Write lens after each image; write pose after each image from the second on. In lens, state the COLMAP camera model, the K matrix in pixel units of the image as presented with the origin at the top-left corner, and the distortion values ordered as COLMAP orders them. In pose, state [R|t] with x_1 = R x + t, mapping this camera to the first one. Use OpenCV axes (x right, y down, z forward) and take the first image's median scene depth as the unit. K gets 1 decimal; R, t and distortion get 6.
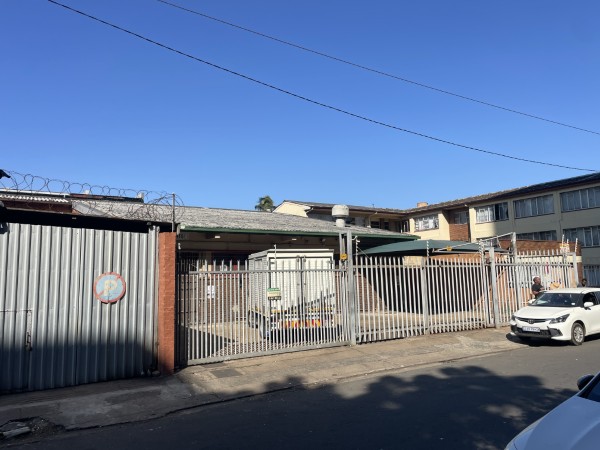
lens RADIAL K [[468.8, 0, 296.0], [0, 468.8, 220.8], [0, 0, 1]] dist [0.043211, -0.026344]
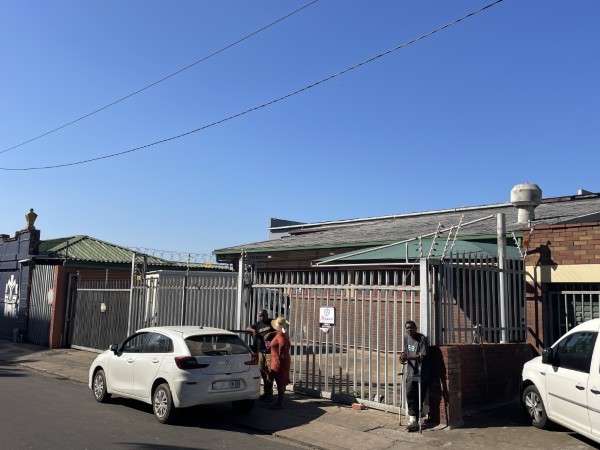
lens RADIAL K [[585.8, 0, 298.7], [0, 585.8, 220.5], [0, 0, 1]] dist [0.050322, 0.000000]
pose [[0.167765, -0.099382, -0.980805, 1.453710], [0.090982, 0.992220, -0.084976, 0.091594], [0.981620, -0.074979, 0.175502, 1.098477]]
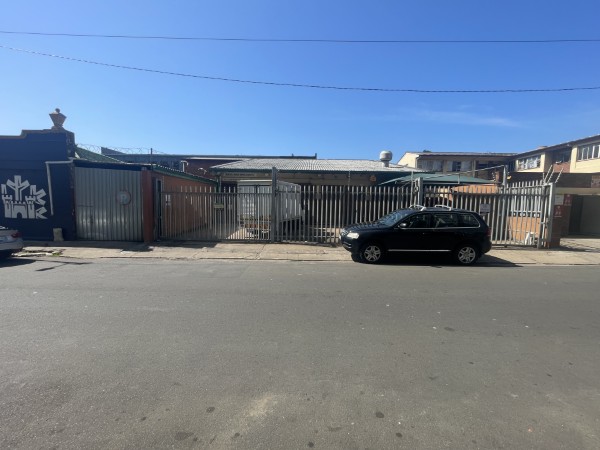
lens RADIAL K [[265.6, 0, 308.4], [0, 265.6, 226.6], [0, 0, 1]] dist [-0.007293, 0.001707]
pose [[0.827540, 0.082879, -0.555255, 0.656075], [0.032544, 0.980298, 0.194824, 0.046133], [0.560463, -0.179294, 0.808539, 0.346858]]
